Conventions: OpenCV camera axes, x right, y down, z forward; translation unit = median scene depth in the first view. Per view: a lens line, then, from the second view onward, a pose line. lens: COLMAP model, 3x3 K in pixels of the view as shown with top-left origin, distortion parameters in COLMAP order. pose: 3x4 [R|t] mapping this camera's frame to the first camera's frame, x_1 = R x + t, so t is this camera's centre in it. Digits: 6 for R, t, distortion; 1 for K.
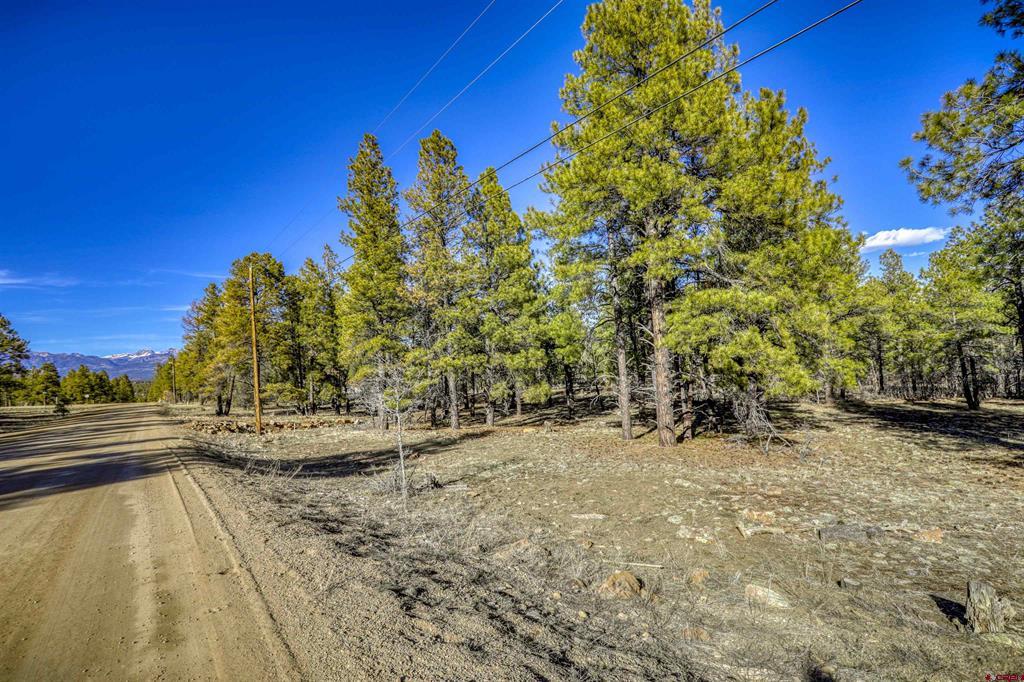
lens RADIAL K [[484.4, 0, 512.4], [0, 484.4, 345.6], [0, 0, 1]] dist [0.008931, -0.000029]
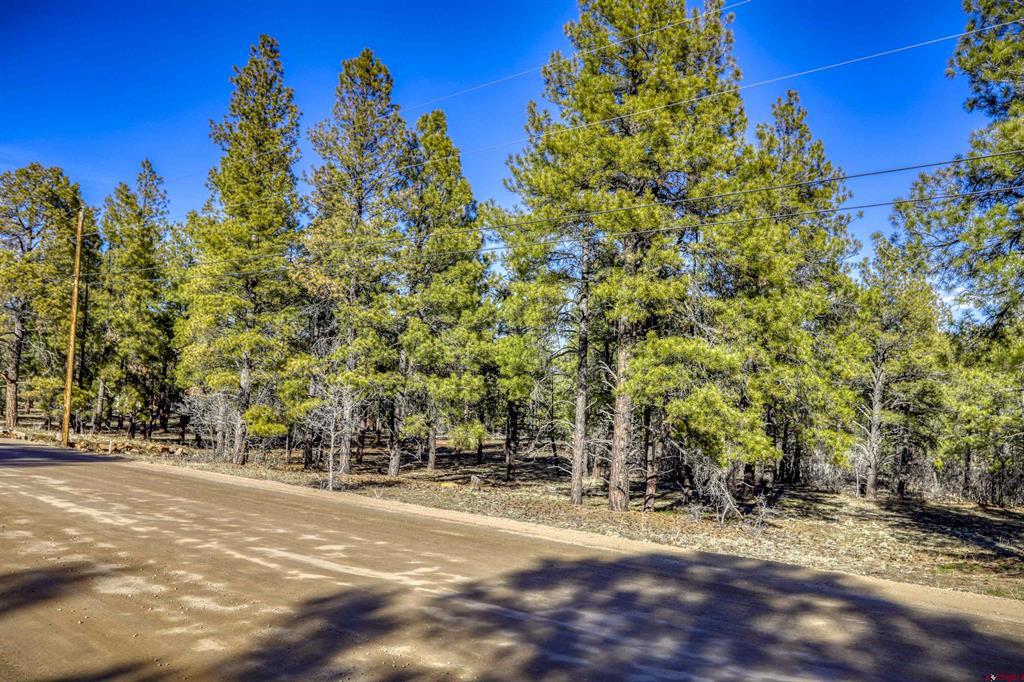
lens RADIAL K [[942.8, 0, 512.0], [0, 942.8, 341.0], [0, 0, 1]] dist [0.048892, -0.003879]
pose [[0.987595, 0.119395, 0.101986, -0.041218], [-0.117786, 0.992802, -0.021679, -0.018403], [-0.103840, 0.009397, 0.994550, -0.393798]]
